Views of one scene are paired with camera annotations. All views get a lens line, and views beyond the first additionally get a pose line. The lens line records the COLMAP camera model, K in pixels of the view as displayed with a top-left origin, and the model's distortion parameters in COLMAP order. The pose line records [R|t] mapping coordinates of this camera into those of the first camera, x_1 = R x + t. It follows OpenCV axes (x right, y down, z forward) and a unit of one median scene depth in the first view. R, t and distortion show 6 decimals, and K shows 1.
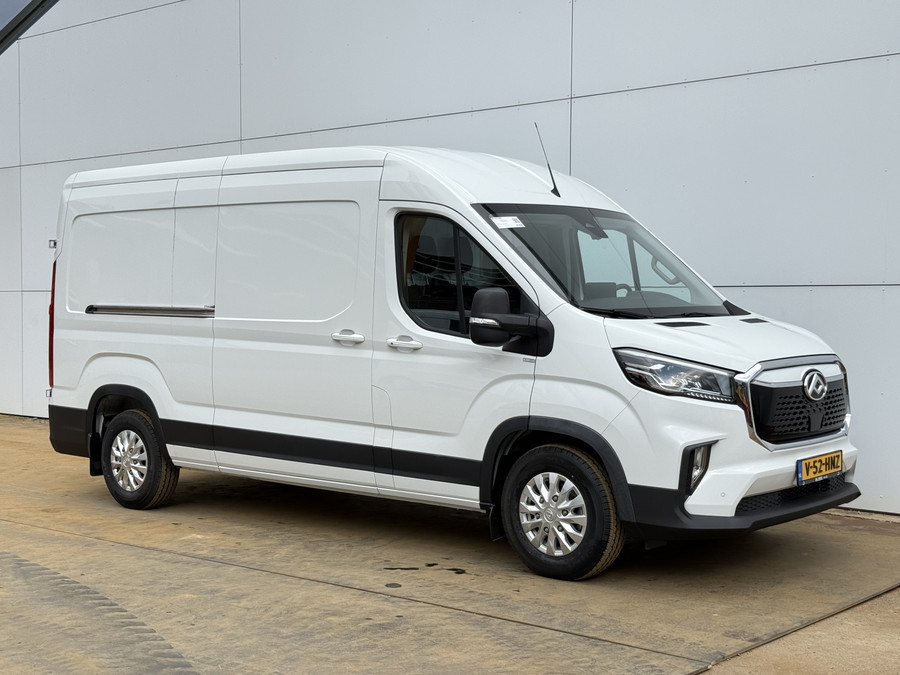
lens RADIAL K [[1296.9, 0, 450.0], [0, 1296.9, 337.5], [0, 0, 1]] dist [0.020475, -0.057712]
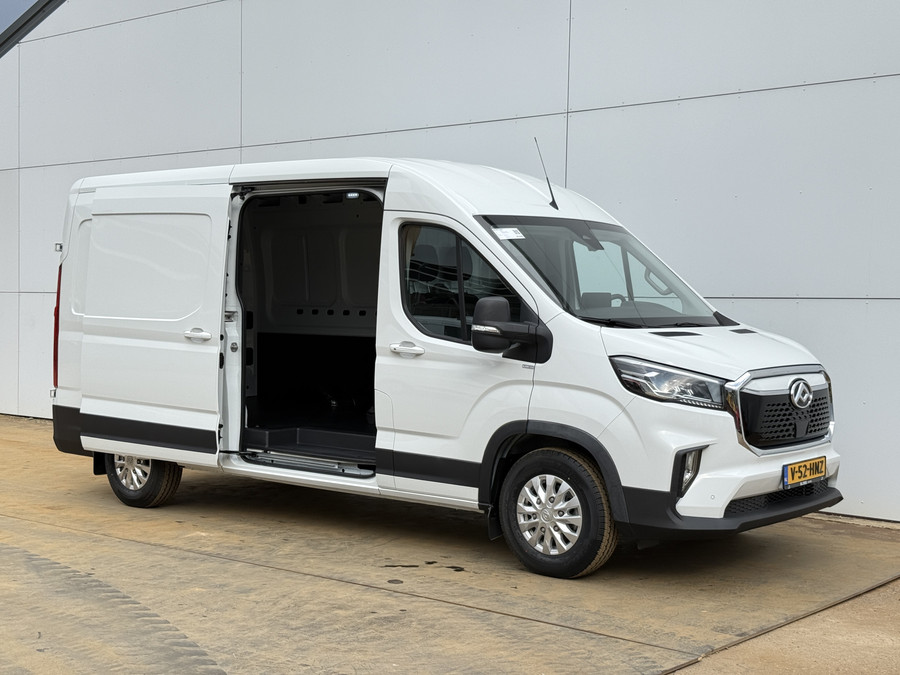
lens RADIAL K [[1307.2, 0, 450.0], [0, 1307.2, 337.5], [0, 0, 1]] dist [-0.011328, 0.060007]
pose [[0.999821, 0.011912, 0.014727, -0.017560], [-0.011851, 0.999921, -0.004246, -0.000692], [-0.014777, 0.004071, 0.999883, -0.048471]]
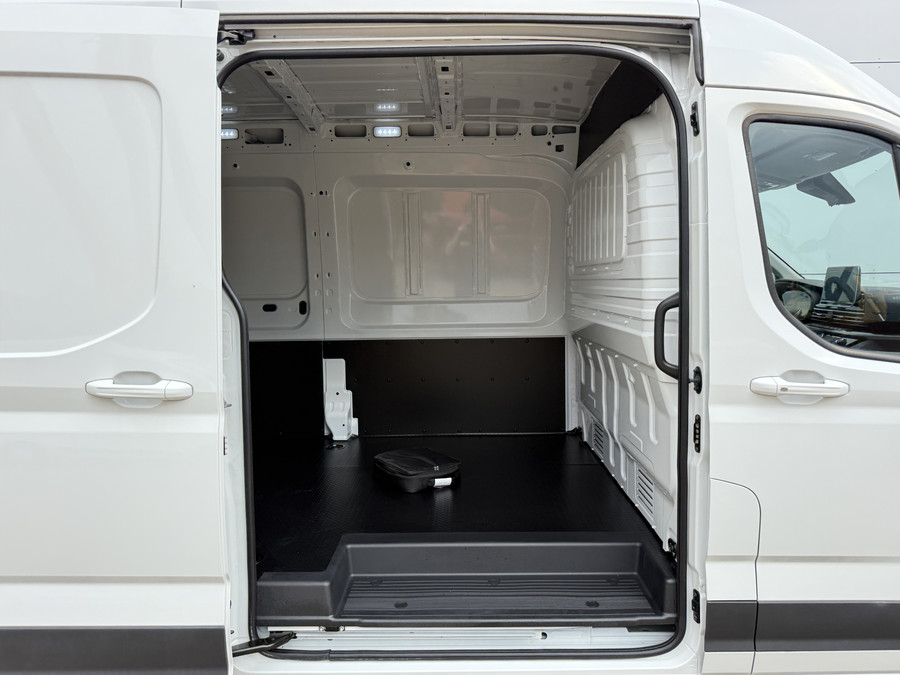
lens RADIAL K [[637.9, 0, 450.0], [0, 637.9, 337.5], [0, 0, 1]] dist [0.000072, 0.000010]
pose [[0.757358, -0.060542, 0.650187, -0.310636], [0.034641, 0.998016, 0.052580, -0.033179], [-0.652080, -0.017299, 0.757953, 0.979450]]
